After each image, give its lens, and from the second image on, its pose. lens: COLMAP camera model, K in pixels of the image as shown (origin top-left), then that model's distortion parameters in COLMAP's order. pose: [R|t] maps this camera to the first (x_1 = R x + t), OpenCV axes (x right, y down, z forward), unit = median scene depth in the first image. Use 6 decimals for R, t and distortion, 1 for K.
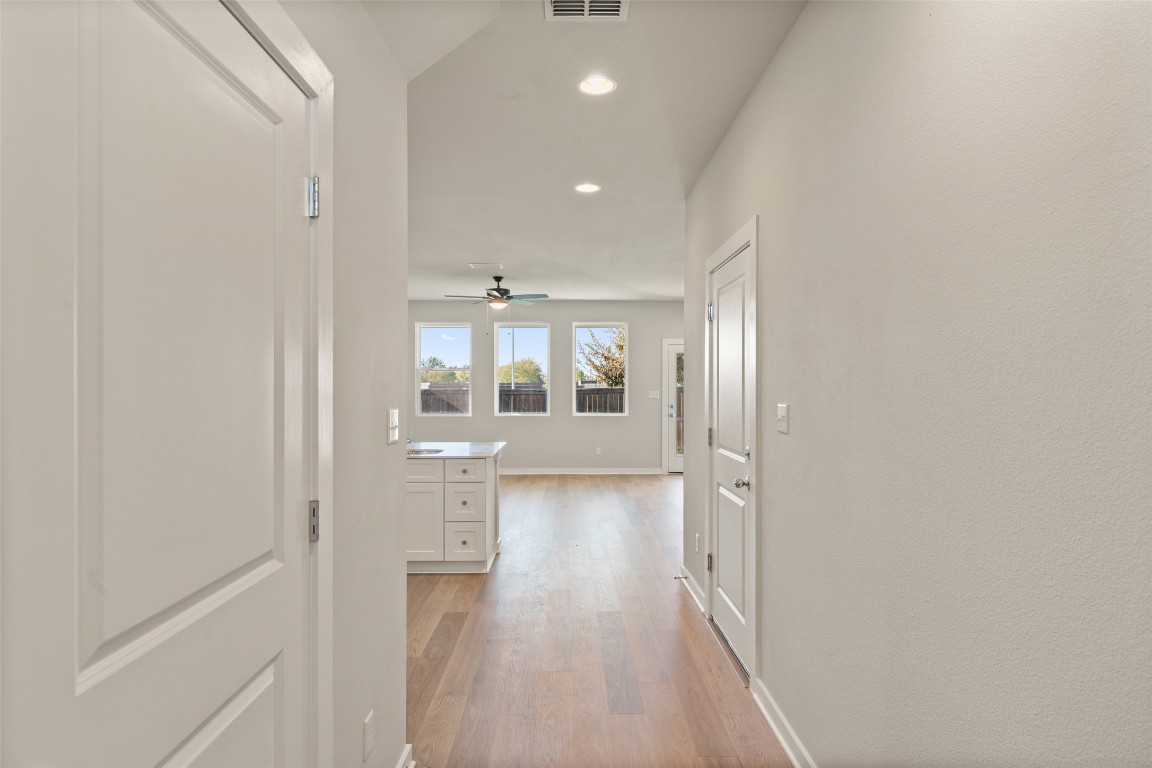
lens RADIAL K [[639.7, 0, 575.8], [0, 639.7, 380.1], [0, 0, 1]] dist [0.000953, 0.000026]
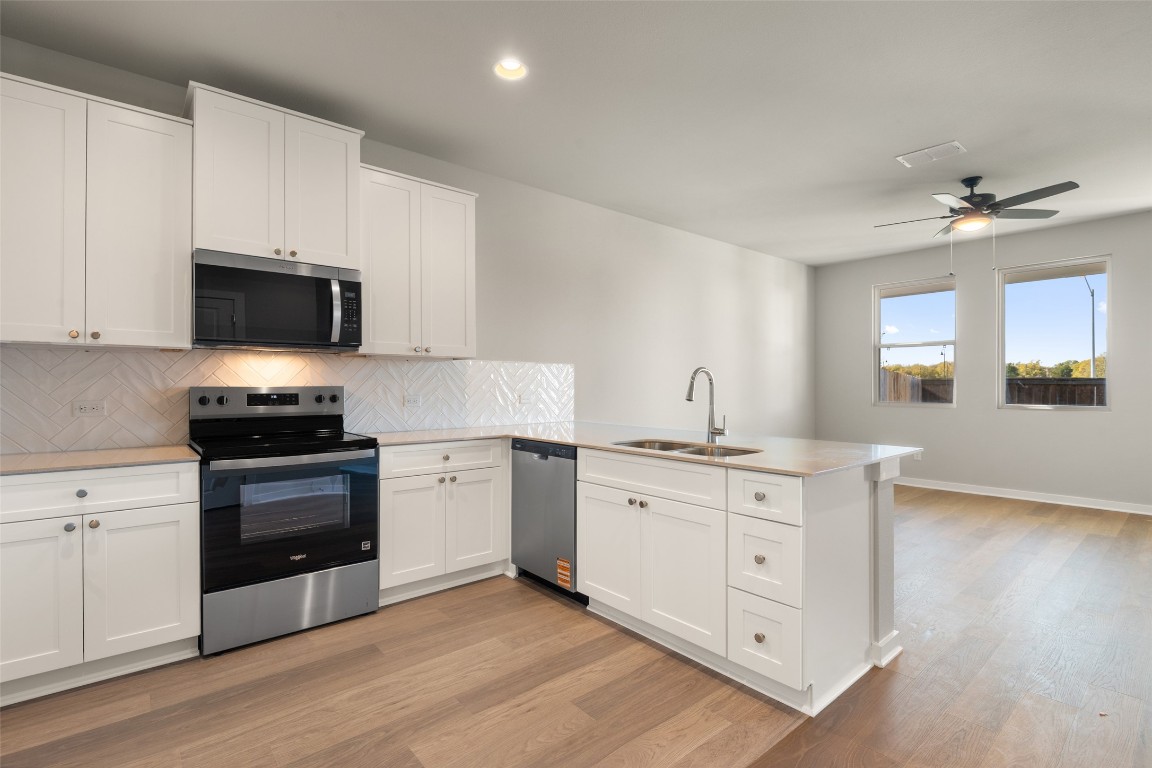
lens RADIAL K [[544.4, 0, 571.2], [0, 544.4, 383.9], [0, 0, 1]] dist [-0.004653, -0.003334]
pose [[0.633625, 0.002053, -0.773638, 0.030506], [0.004479, 0.999970, 0.006322, 0.024882], [0.773627, -0.007471, 0.633597, 0.303158]]
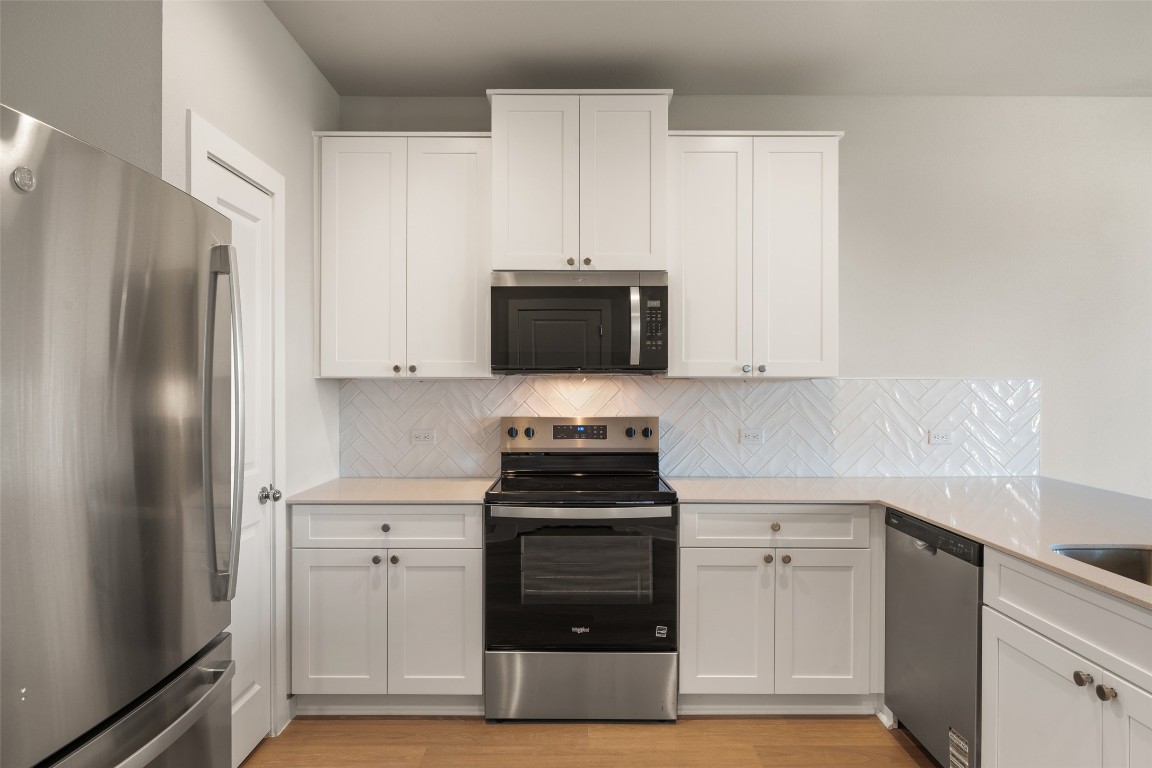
lens RADIAL K [[664.4, 0, 574.2], [0, 664.4, 383.9], [0, 0, 1]] dist [-0.002687, -0.009886]
pose [[-0.018357, 0.003810, -0.999824, 0.008776], [0.009988, 0.999944, 0.003628, 0.010495], [0.999782, -0.009919, -0.018394, 0.369642]]
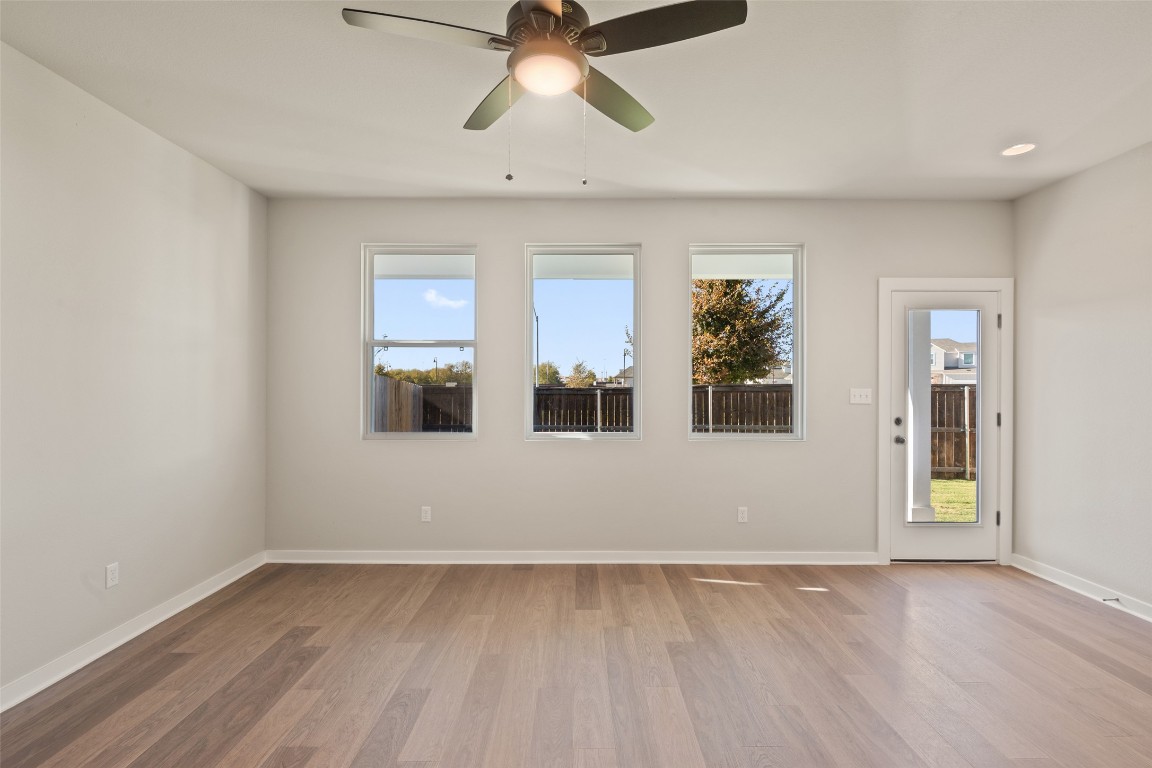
lens RADIAL K [[525.1, 0, 574.4], [0, 525.1, 377.8], [0, 0, 1]] dist [-0.002264, -0.002083]
pose [[0.999772, 0.001669, -0.021295, -0.083431], [-0.001829, 0.999970, -0.007536, 0.013062], [0.021282, 0.007573, 0.999745, 0.621682]]
